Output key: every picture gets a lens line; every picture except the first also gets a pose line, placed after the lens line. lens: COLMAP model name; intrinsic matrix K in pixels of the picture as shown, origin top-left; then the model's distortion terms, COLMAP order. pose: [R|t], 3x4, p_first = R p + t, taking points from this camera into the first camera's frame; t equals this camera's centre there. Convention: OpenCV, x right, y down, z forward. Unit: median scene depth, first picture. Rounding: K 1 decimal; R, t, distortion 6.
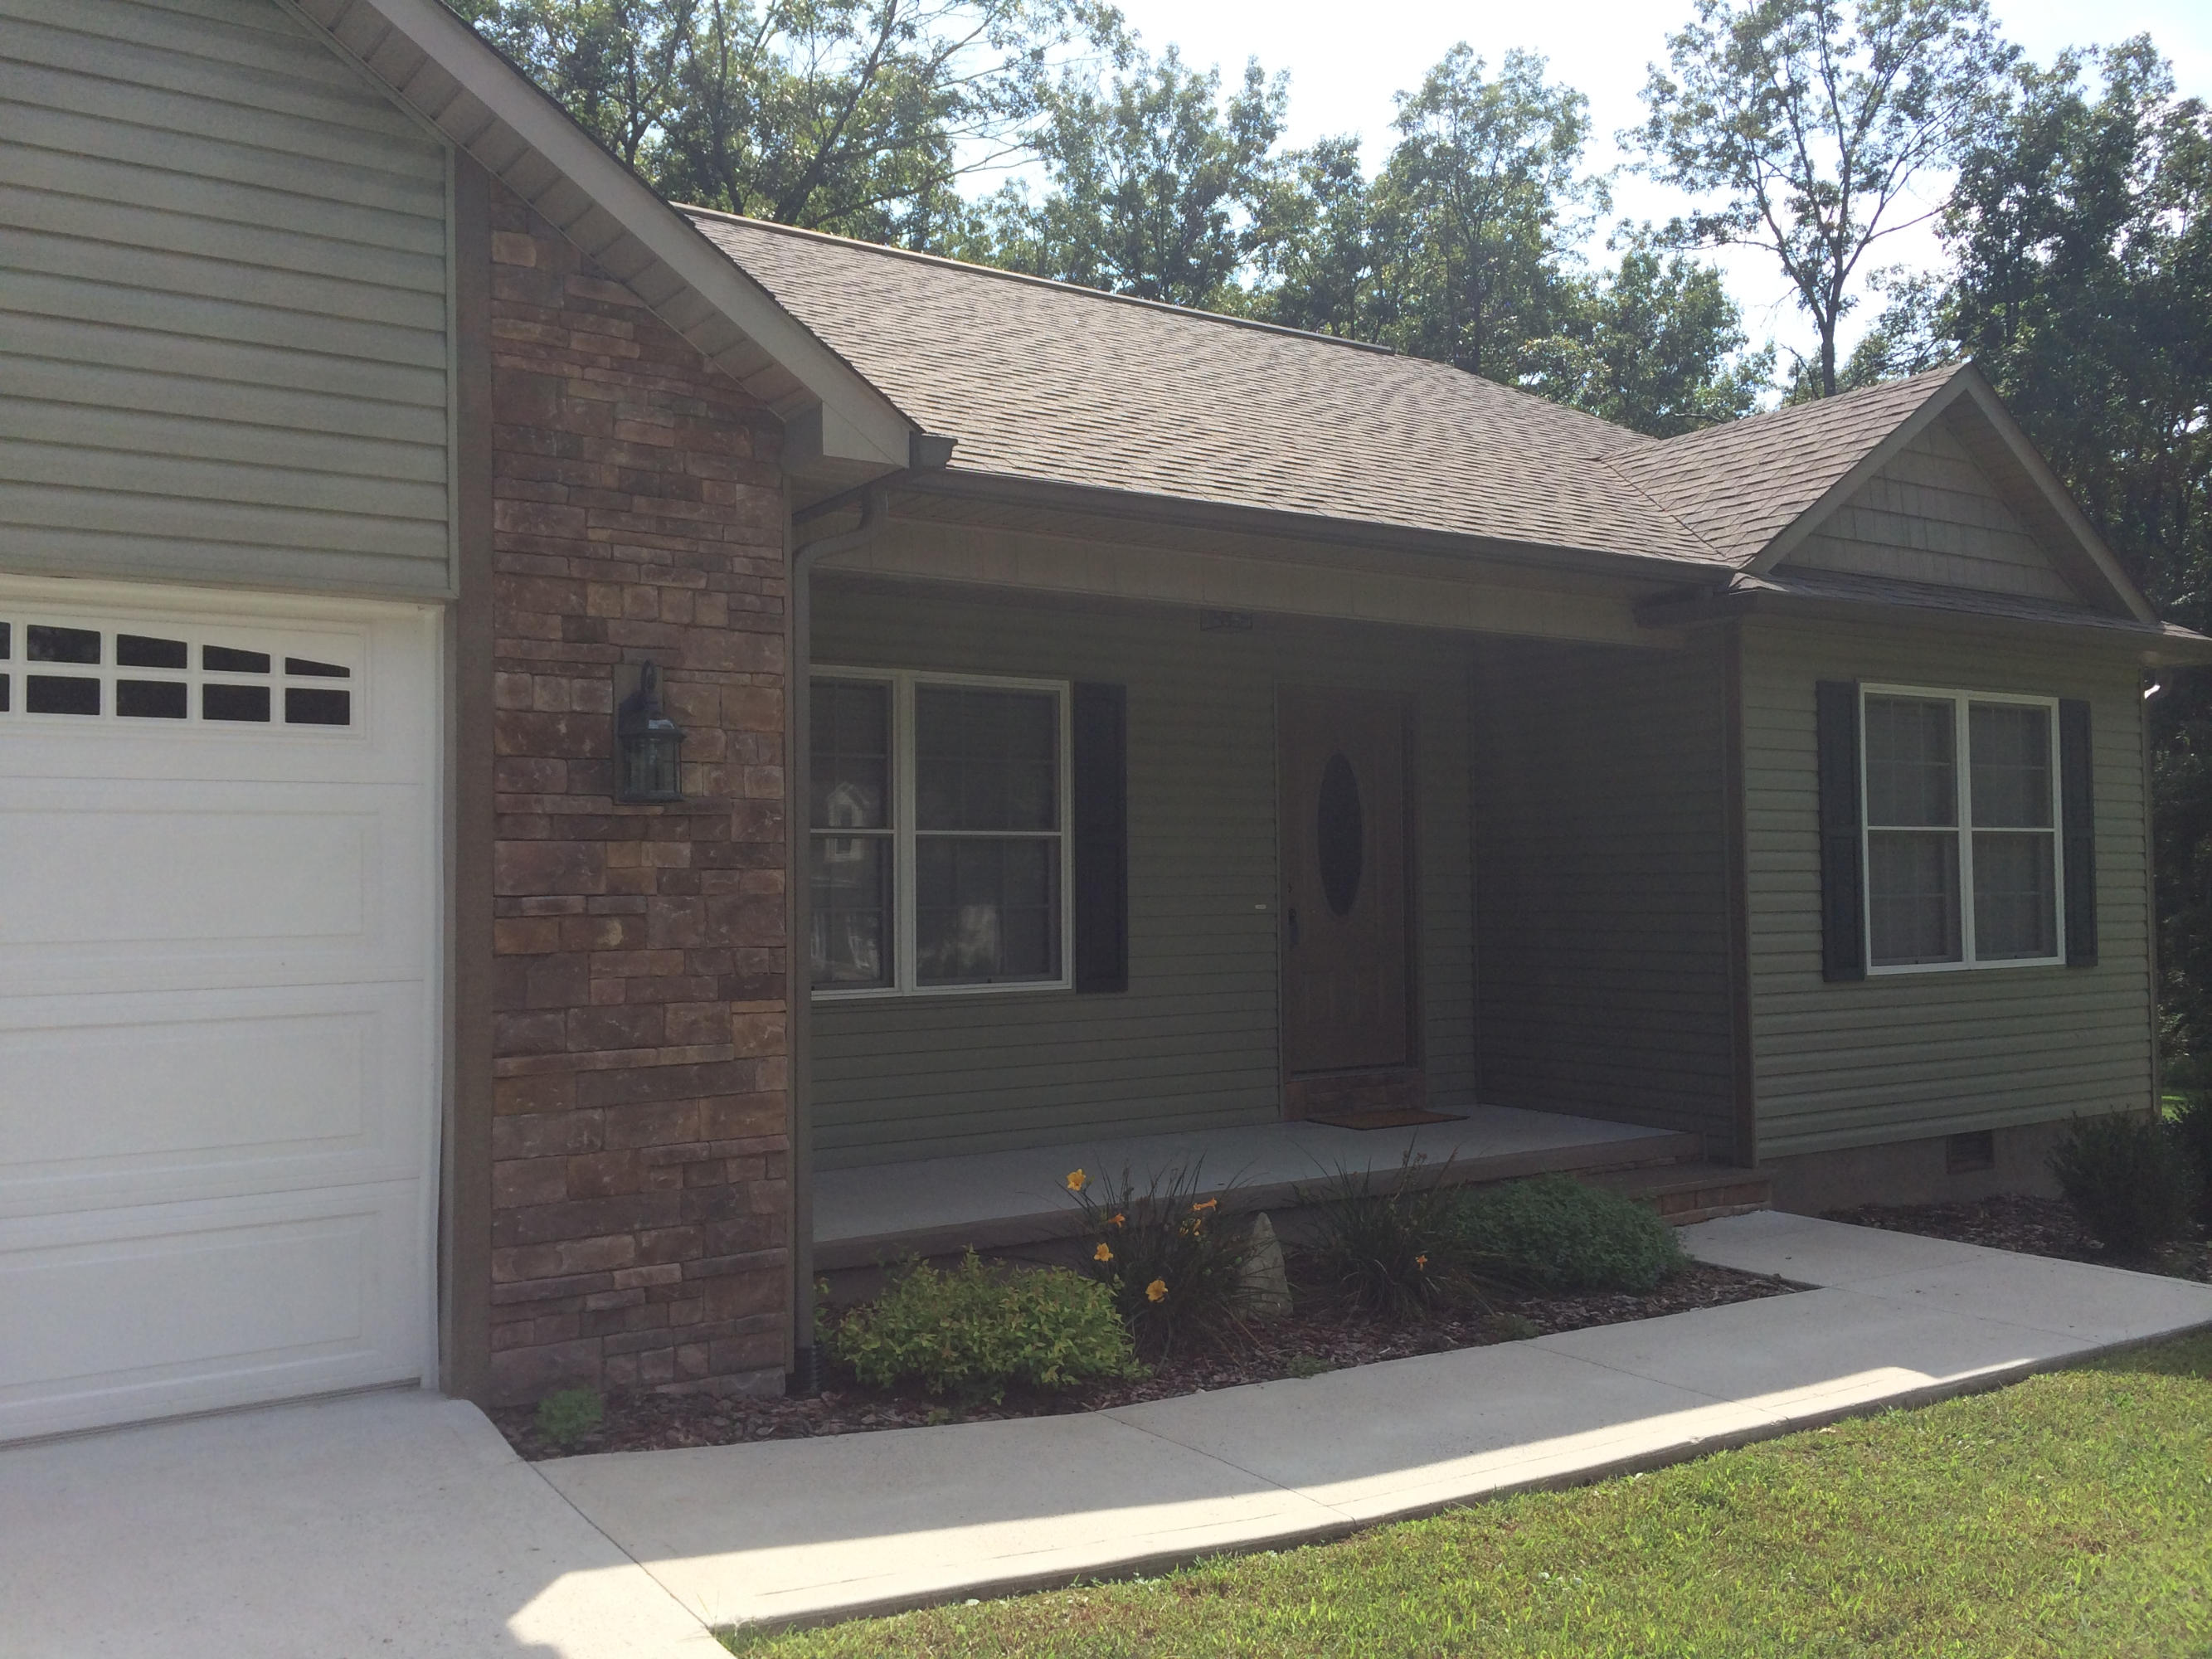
lens RADIAL K [[1887.3, 0, 1097.4], [0, 1887.3, 797.9], [0, 0, 1]] dist [0.093330, -0.108153]
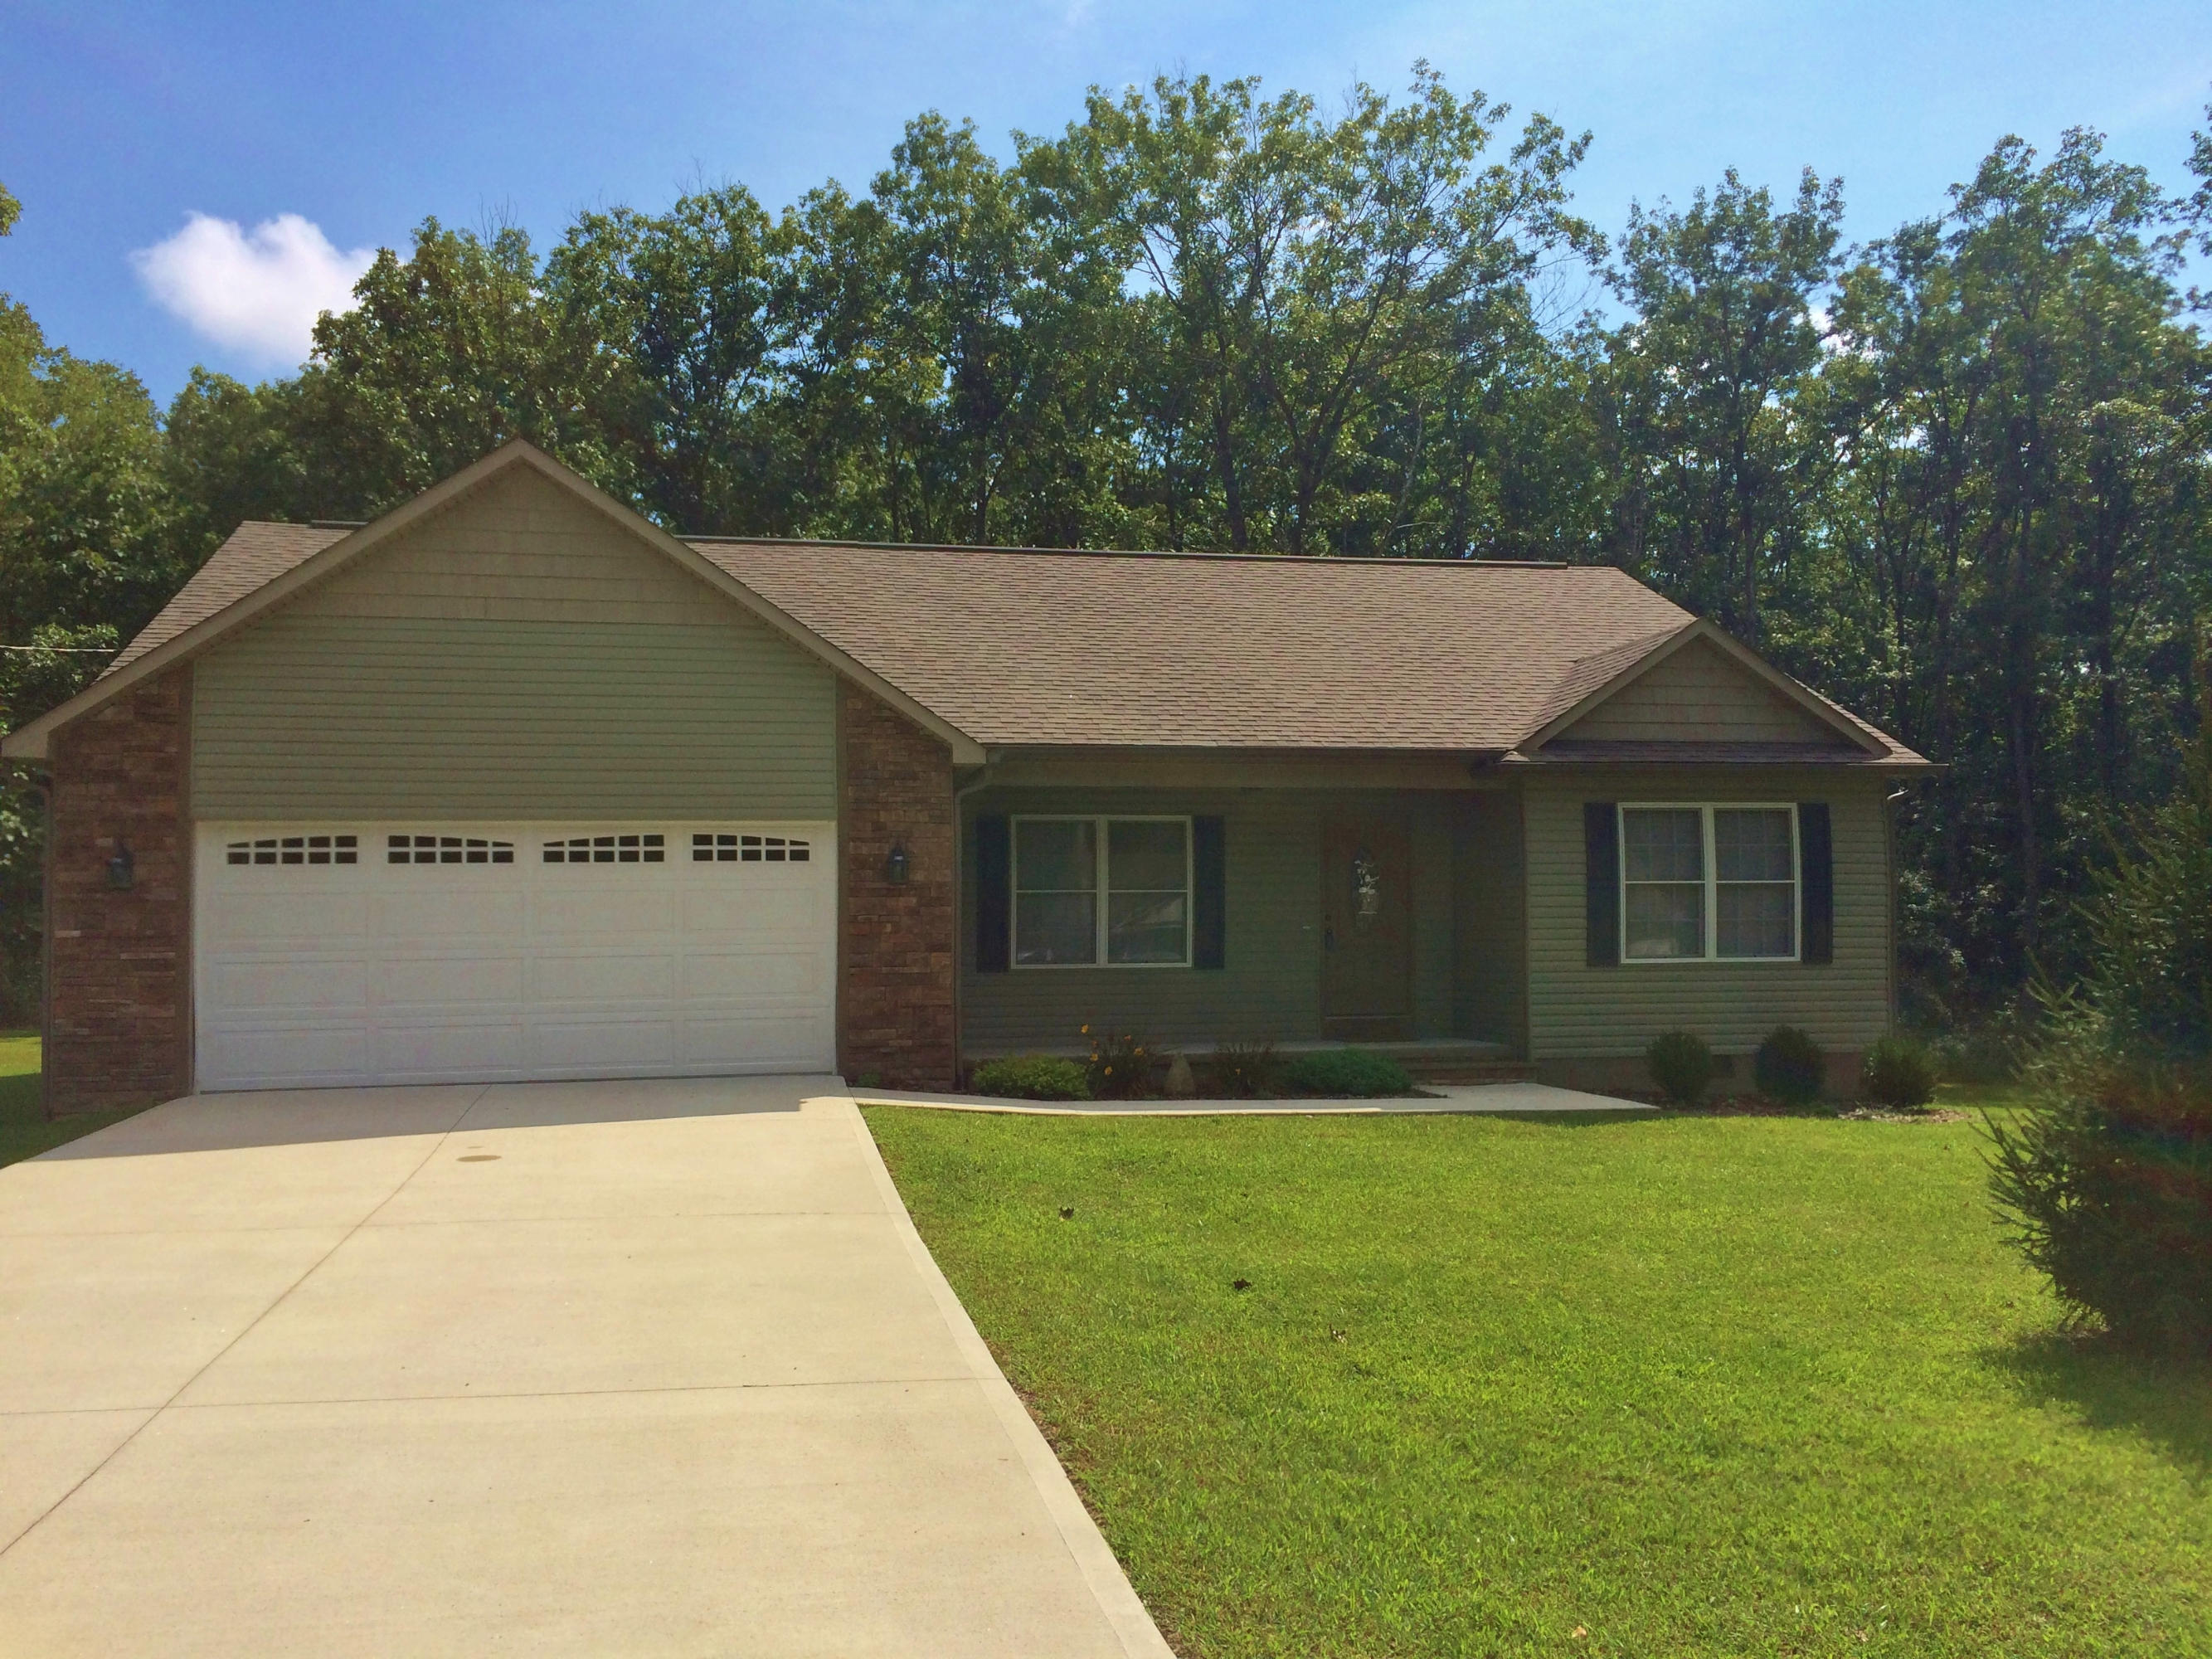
lens RADIAL K [[1887.3, 0, 1094.4], [0, 1887.3, 840.1], [0, 0, 1]] dist [0.093330, -0.108153]
pose [[0.918576, -0.021722, -0.394646, 0.653869], [0.019670, 0.999764, -0.009245, -0.017821], [0.394754, 0.000729, 0.918787, -0.859559]]
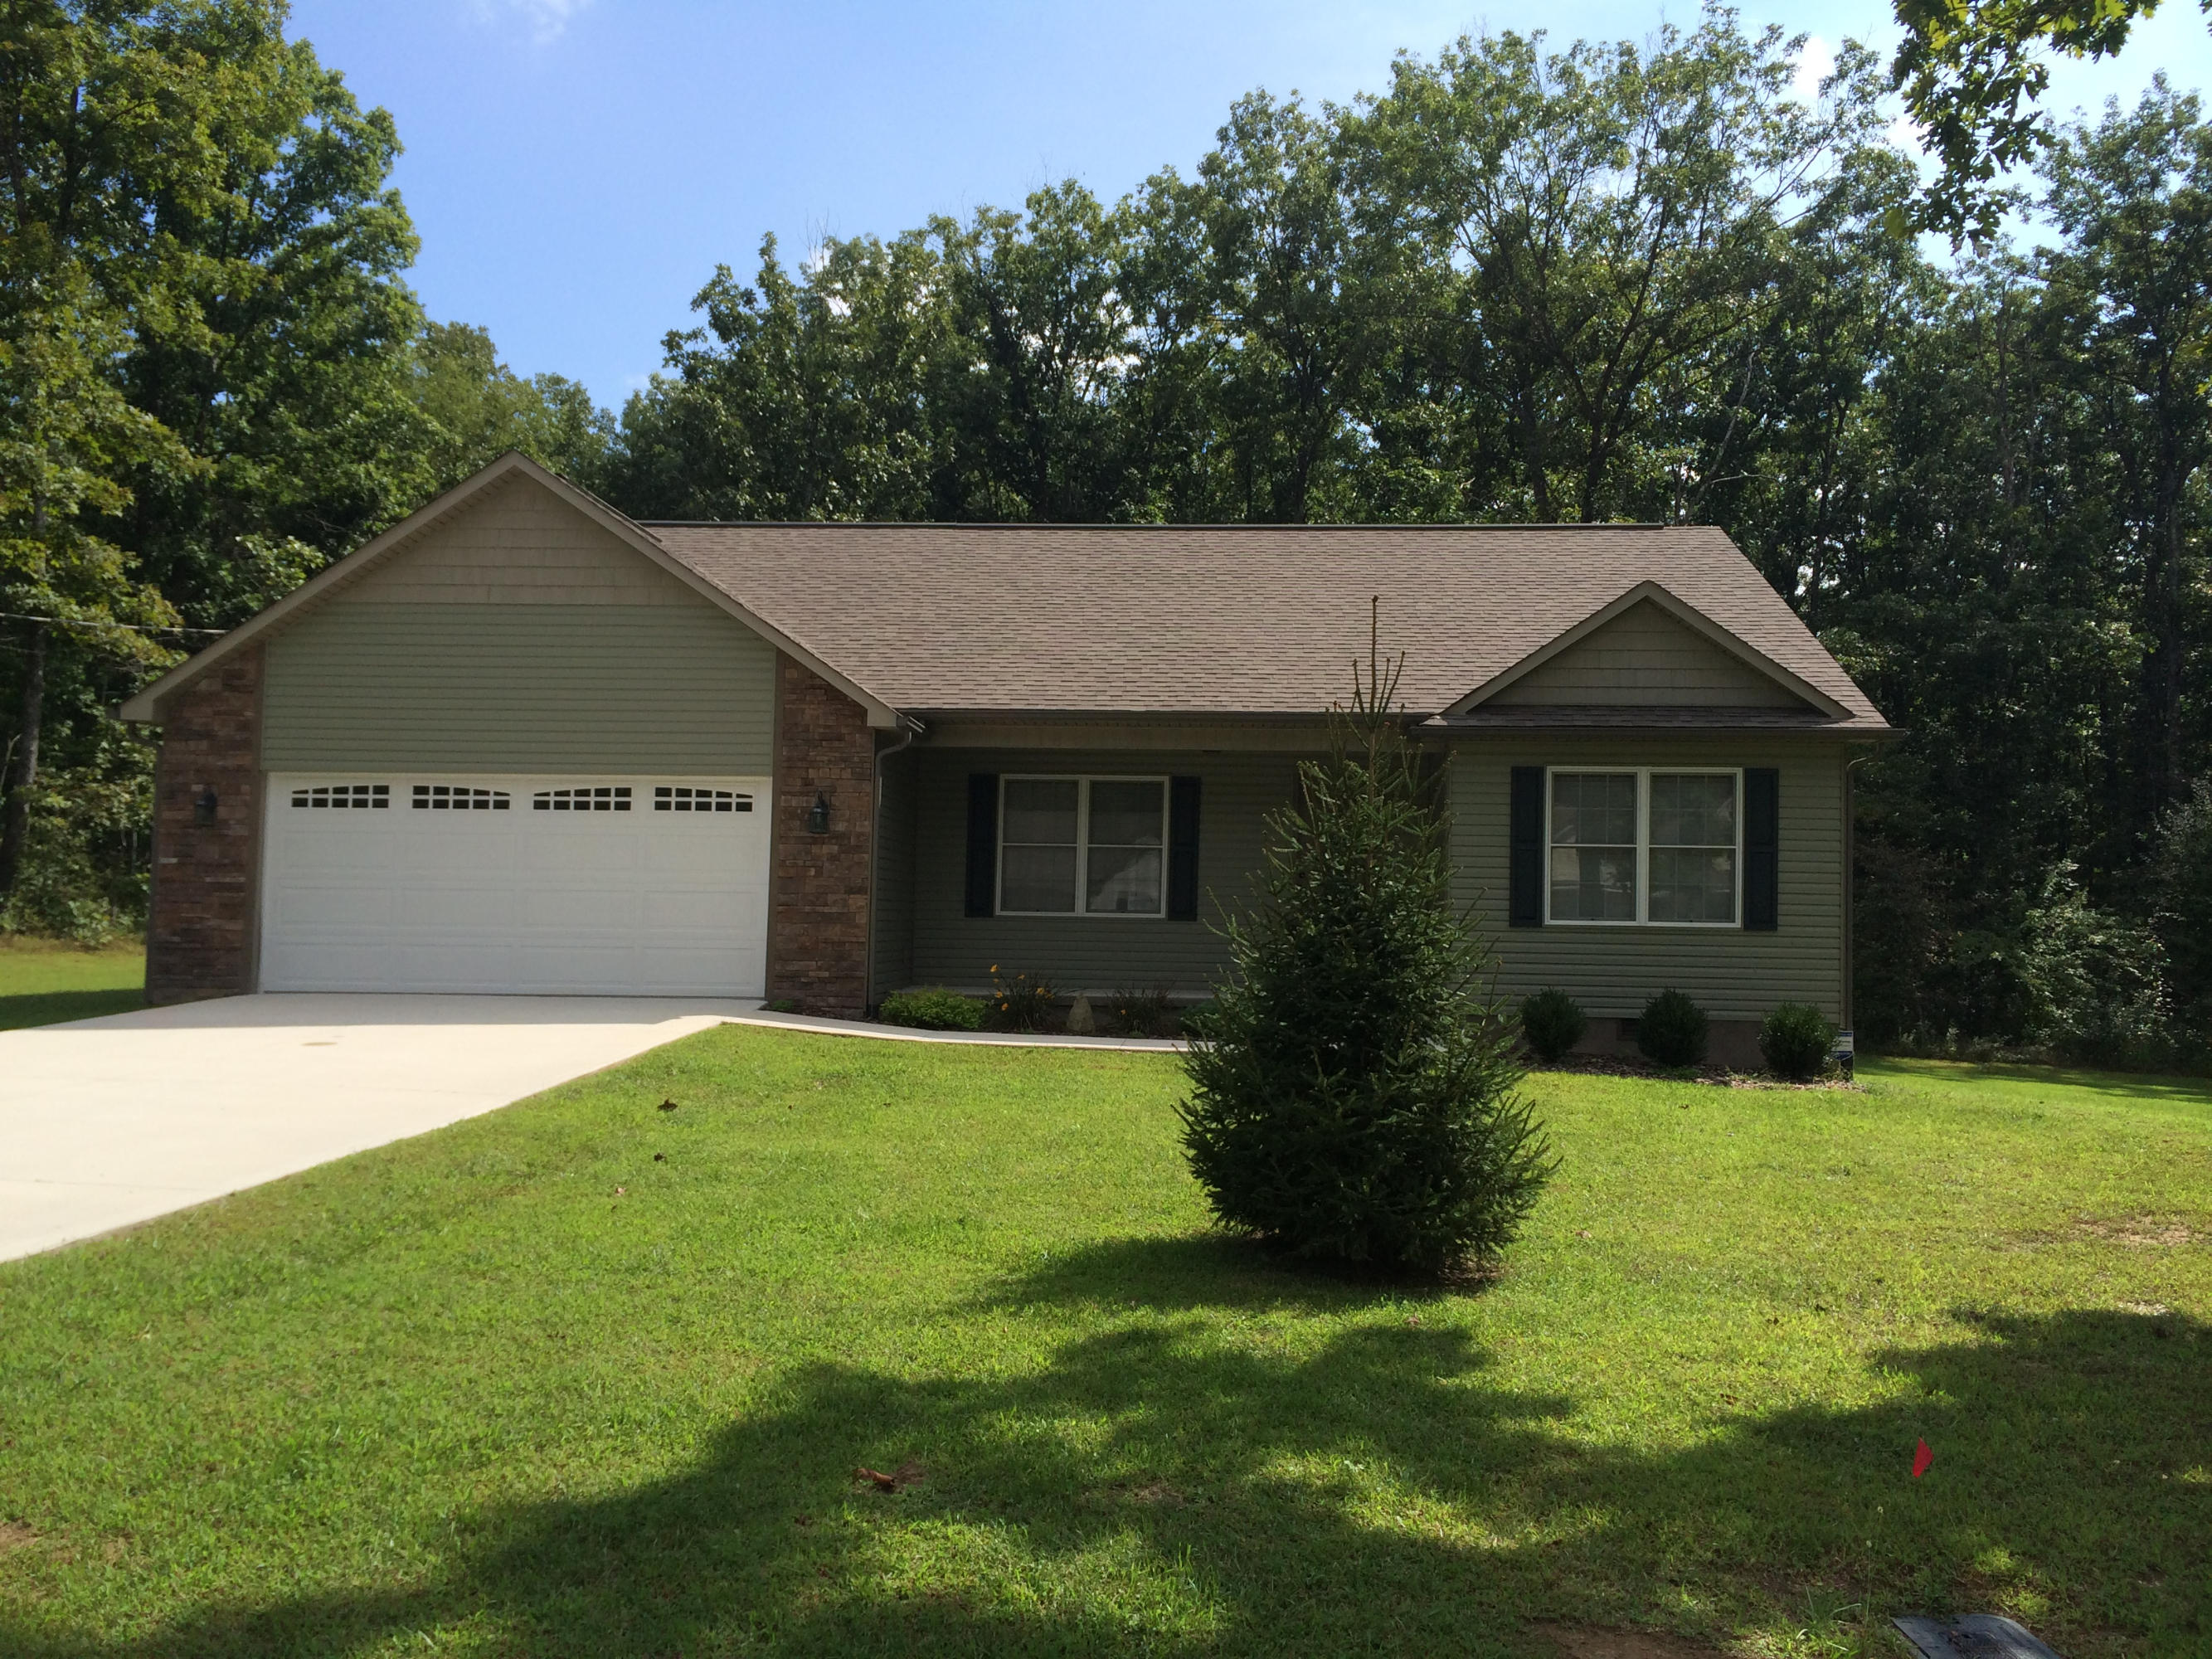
lens RADIAL K [[1887.3, 0, 1104.4], [0, 1887.3, 826.2], [0, 0, 1]] dist [0.093330, -0.108153]
pose [[0.784500, -0.004022, -0.620115, 1.199845], [0.004439, 0.999990, -0.000870, -0.002705], [0.620112, -0.002070, 0.784510, -0.703741]]
